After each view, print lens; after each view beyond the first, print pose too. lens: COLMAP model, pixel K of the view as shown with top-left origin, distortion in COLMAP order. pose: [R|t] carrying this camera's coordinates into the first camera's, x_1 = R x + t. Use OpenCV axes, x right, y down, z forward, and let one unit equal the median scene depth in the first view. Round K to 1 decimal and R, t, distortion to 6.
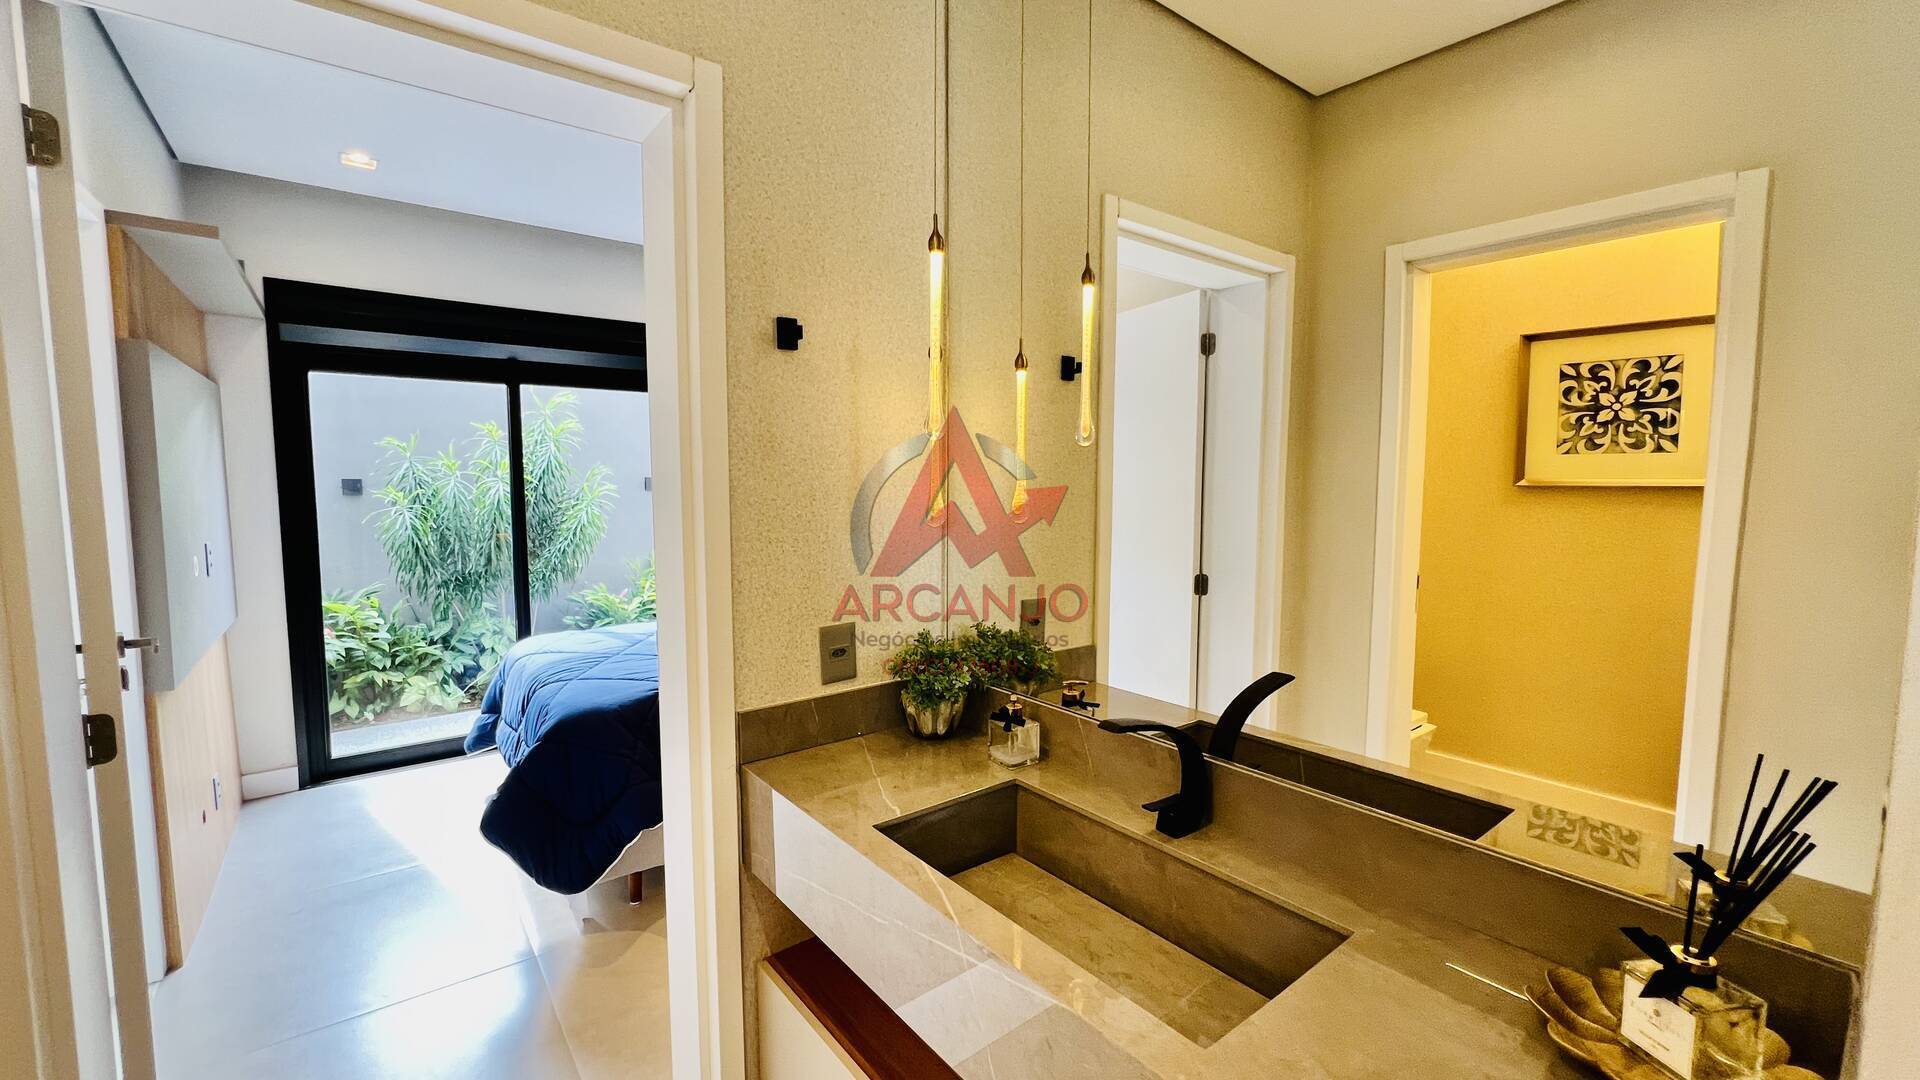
lens RADIAL K [[758.9, 0, 959.2], [0, 758.9, 532.7], [0, 0, 1]] dist [0.004212, 0.000372]
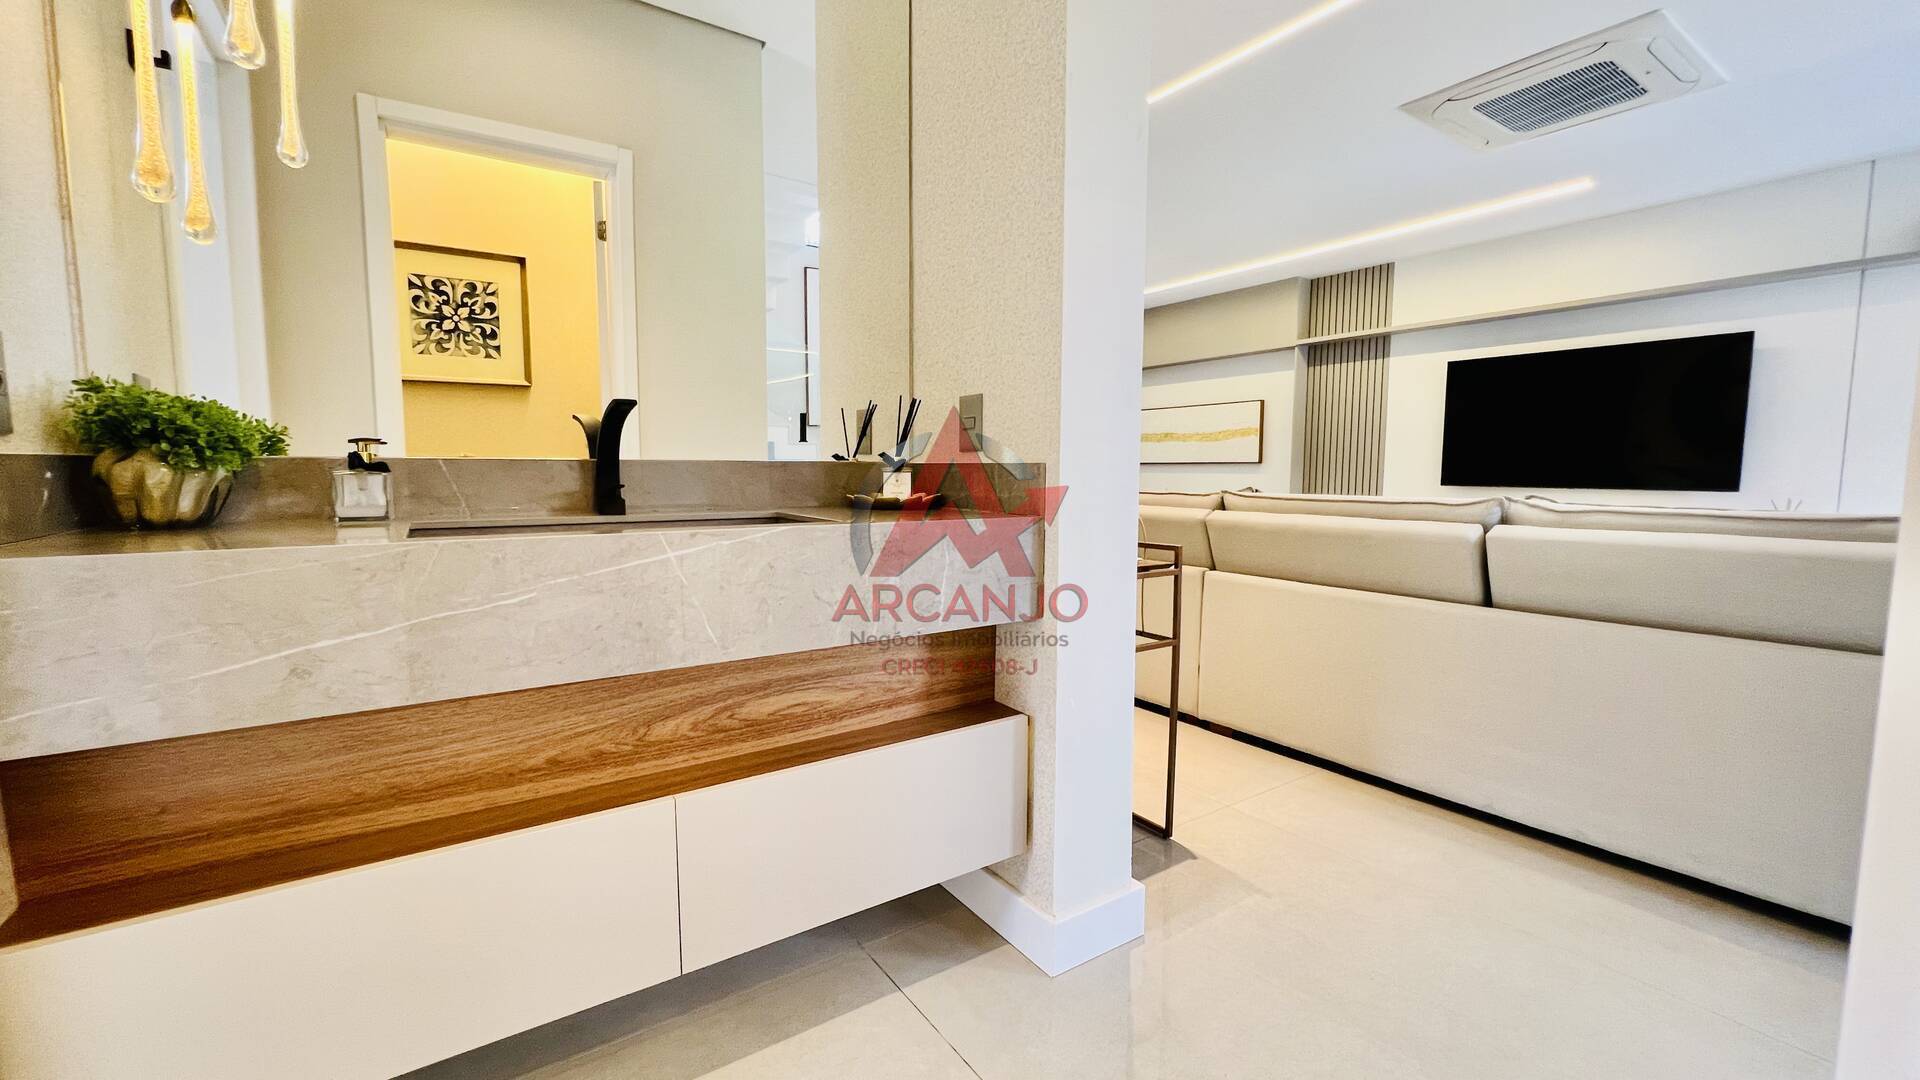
lens RADIAL K [[758.9, 0, 958.6], [0, 758.9, 538.0], [0, 0, 1]] dist [0.004212, 0.000372]
pose [[0.075800, -0.107793, 0.991279, -0.338344], [0.092787, 0.990588, 0.100623, 0.139851], [-0.992797, 0.084351, 0.085088, 0.114989]]
